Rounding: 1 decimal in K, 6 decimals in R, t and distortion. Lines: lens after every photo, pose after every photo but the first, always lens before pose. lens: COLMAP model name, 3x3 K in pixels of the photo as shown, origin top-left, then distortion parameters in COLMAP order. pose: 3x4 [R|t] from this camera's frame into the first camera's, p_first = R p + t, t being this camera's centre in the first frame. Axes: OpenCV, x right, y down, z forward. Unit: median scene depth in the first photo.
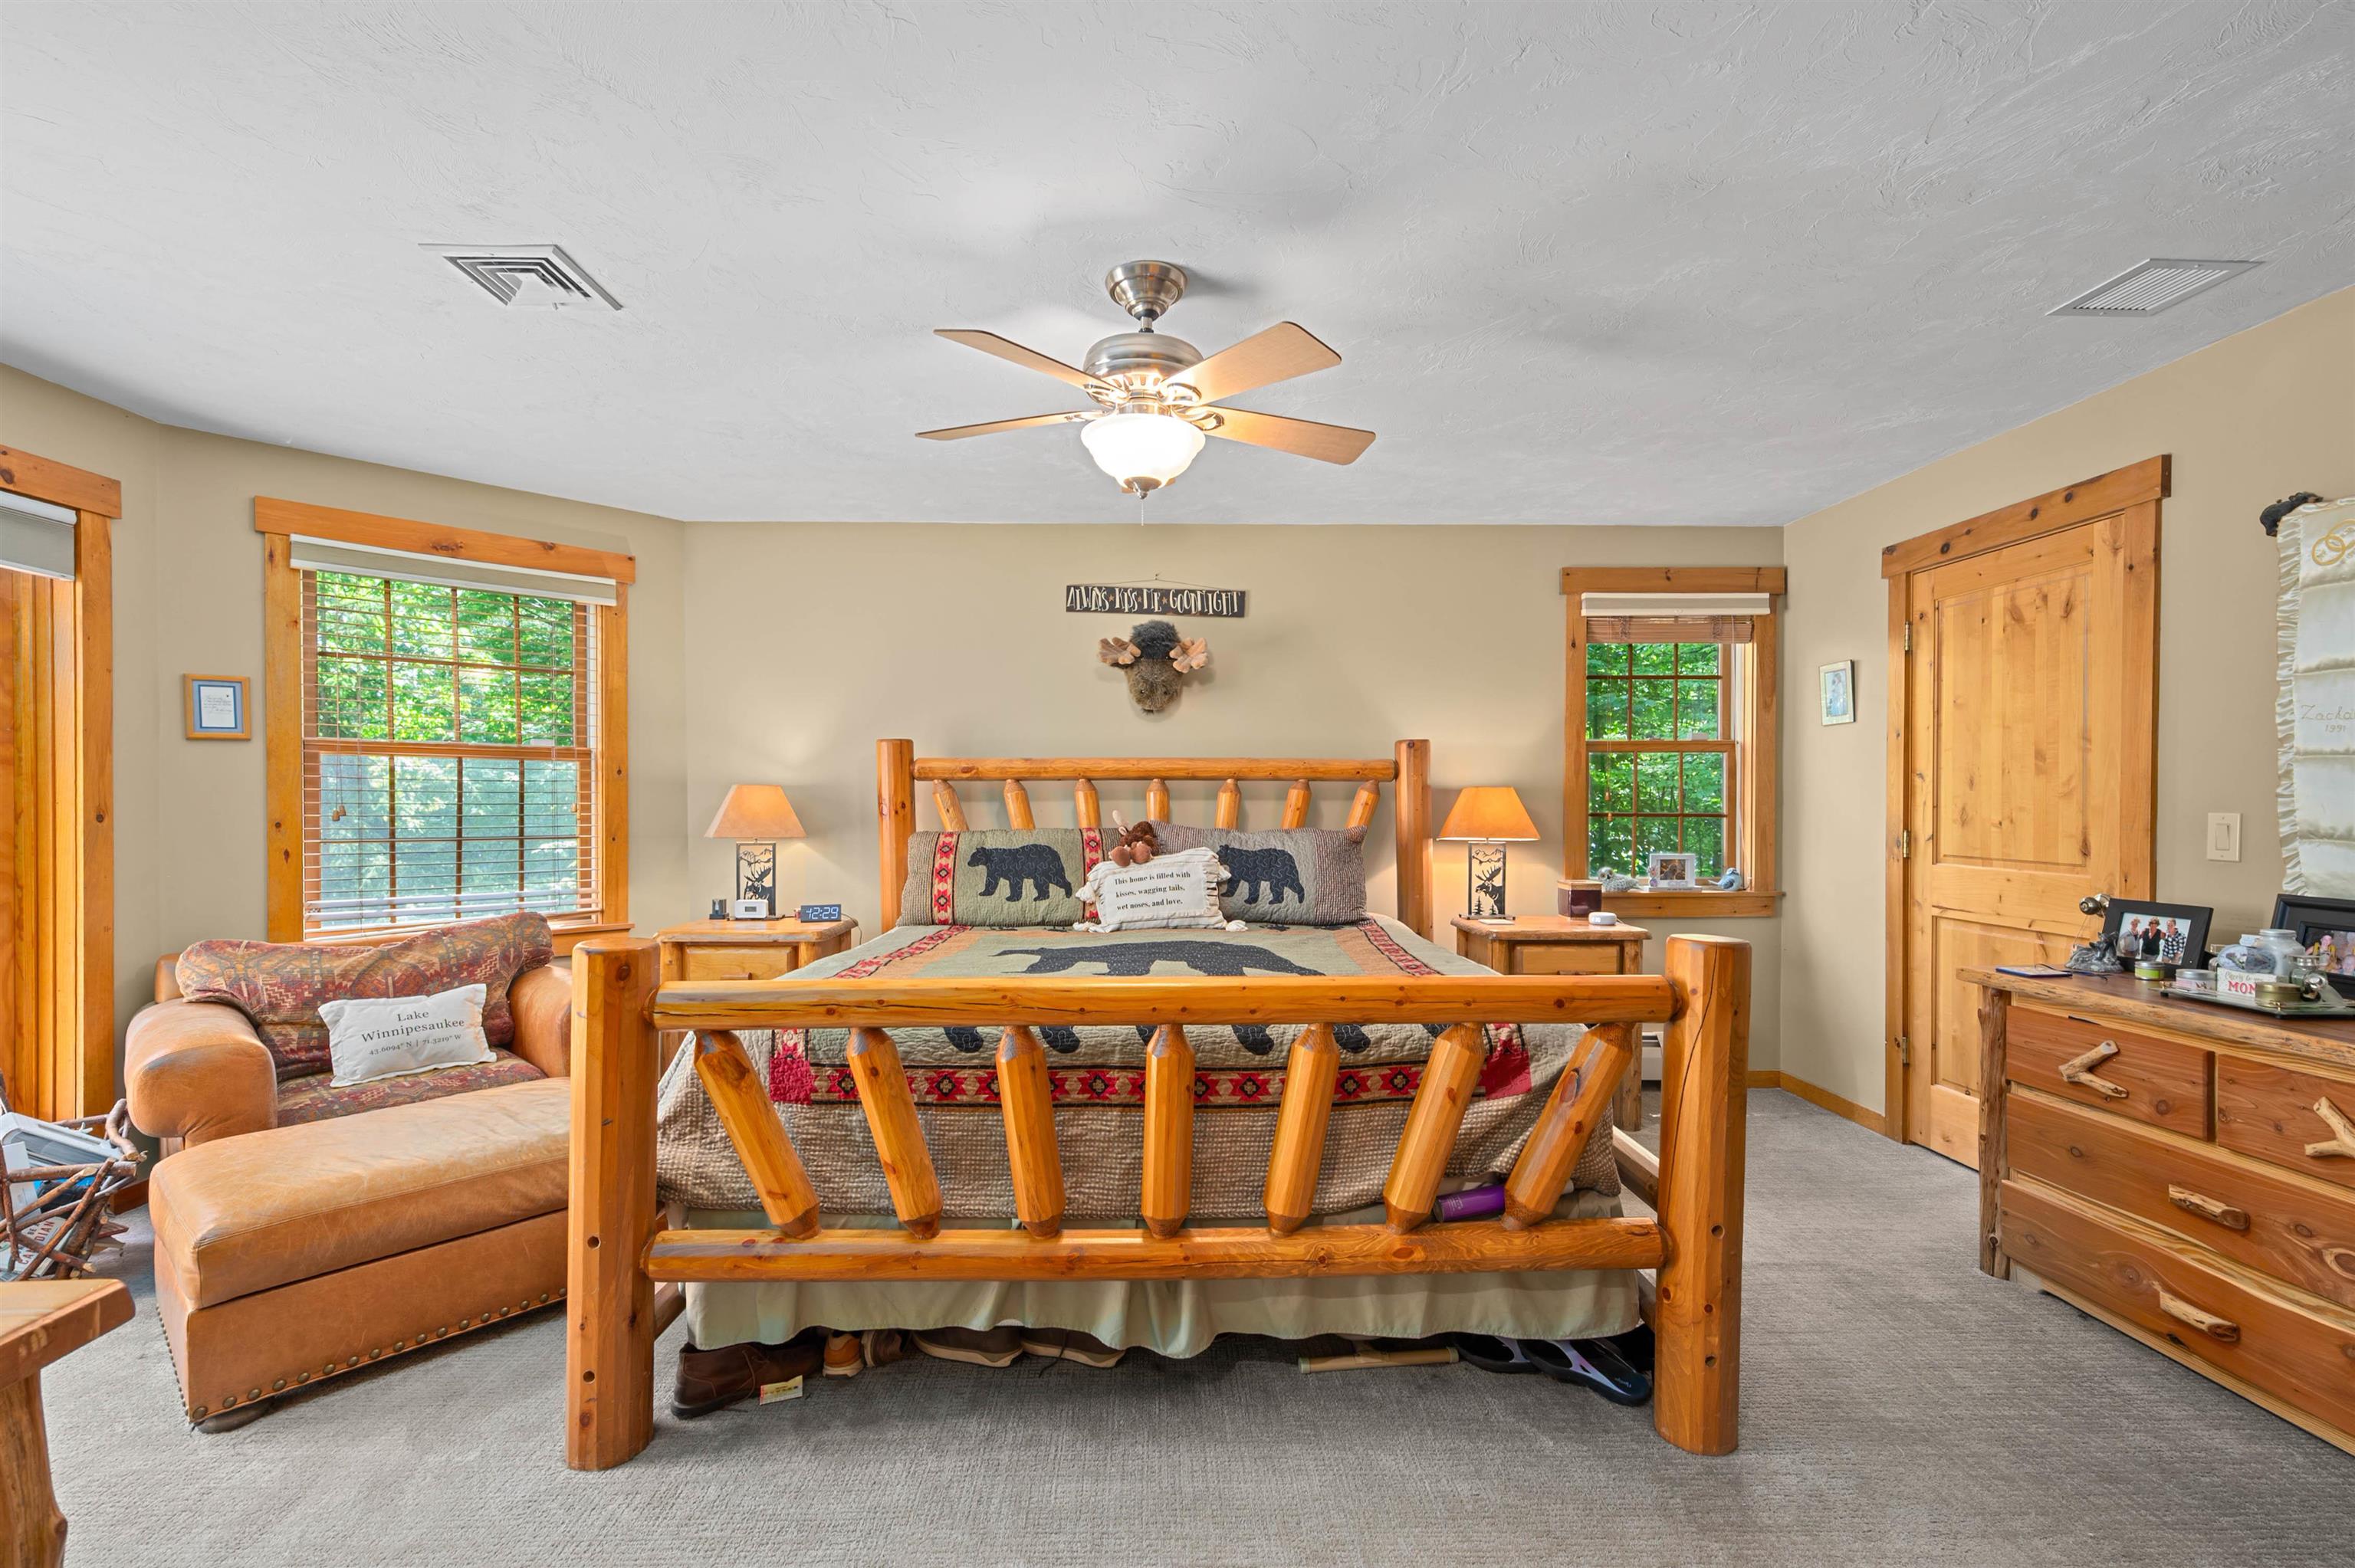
lens RADIAL K [[1000.0, 0, 1168.1], [0, 1000.0, 820.1], [0, 0, 1]] dist [0.005156, -0.000863]
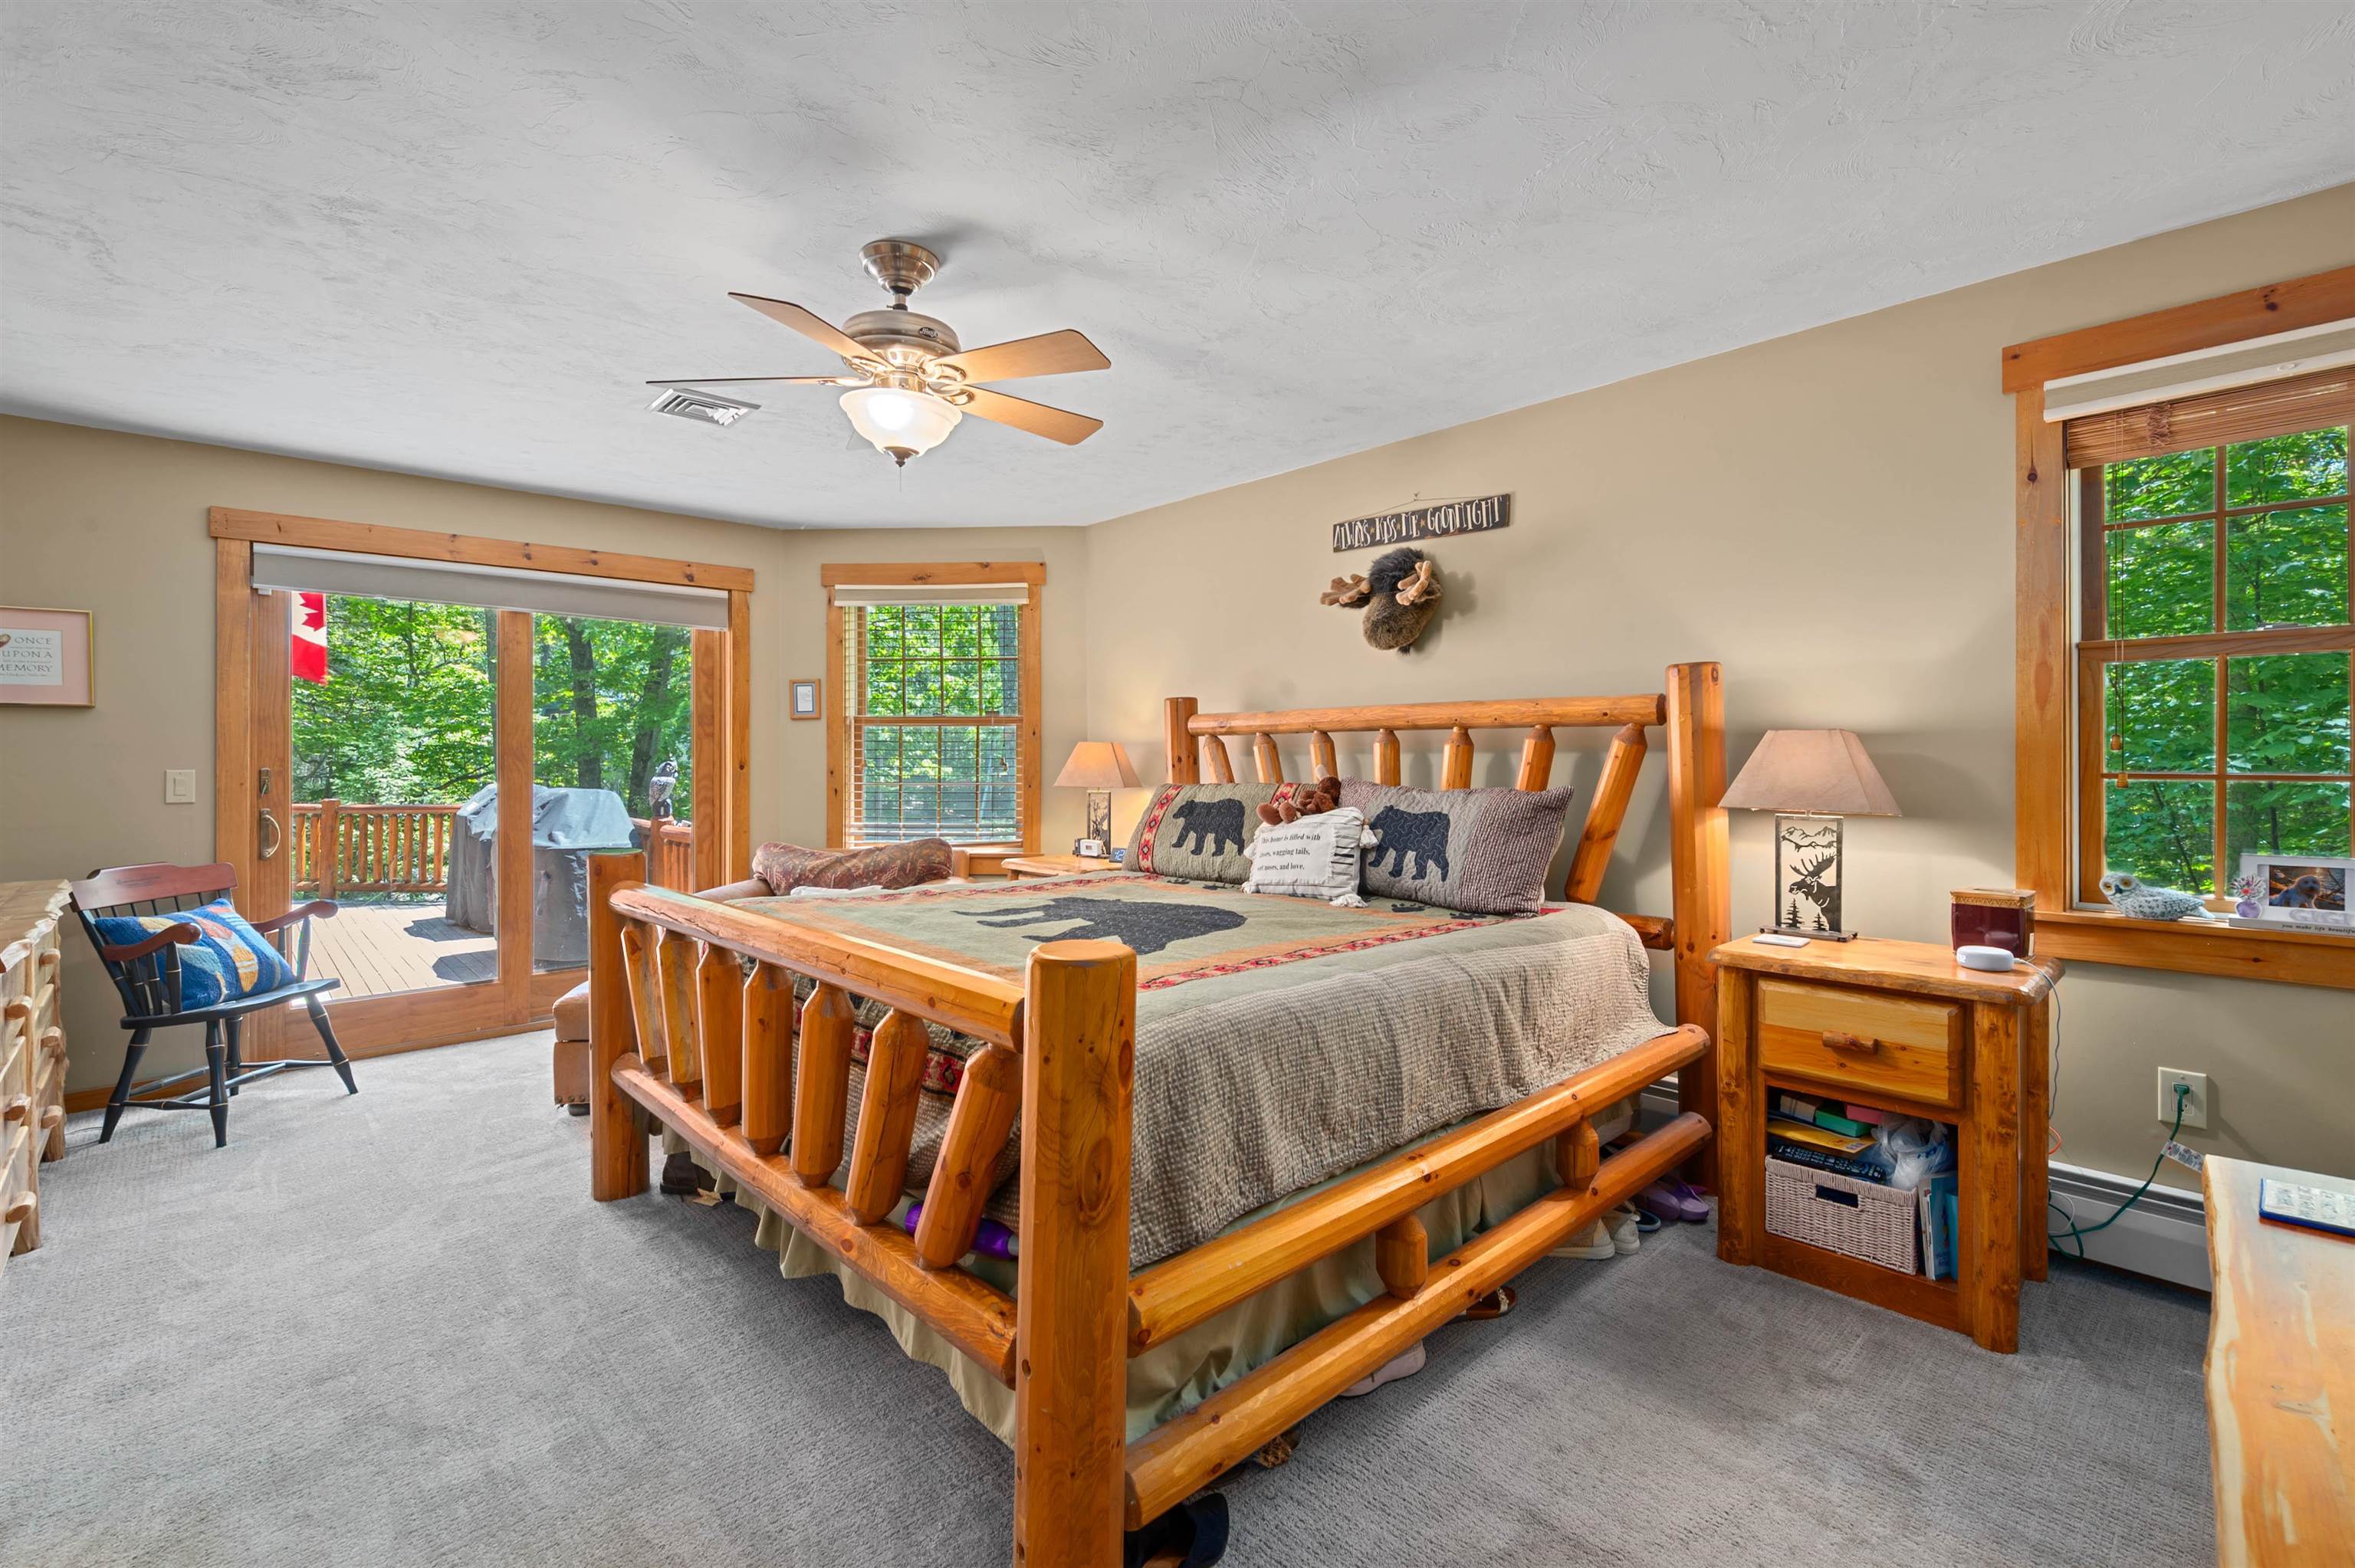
lens RADIAL K [[1000.0, 0, 1181.7], [0, 1000.0, 766.4], [0, 0, 1]] dist [0.005156, -0.000863]
pose [[0.689020, 0.003807, -0.724732, 0.543081], [-0.010589, 0.999932, -0.004815, -0.002417], [0.724665, 0.010992, 0.689014, 0.286702]]
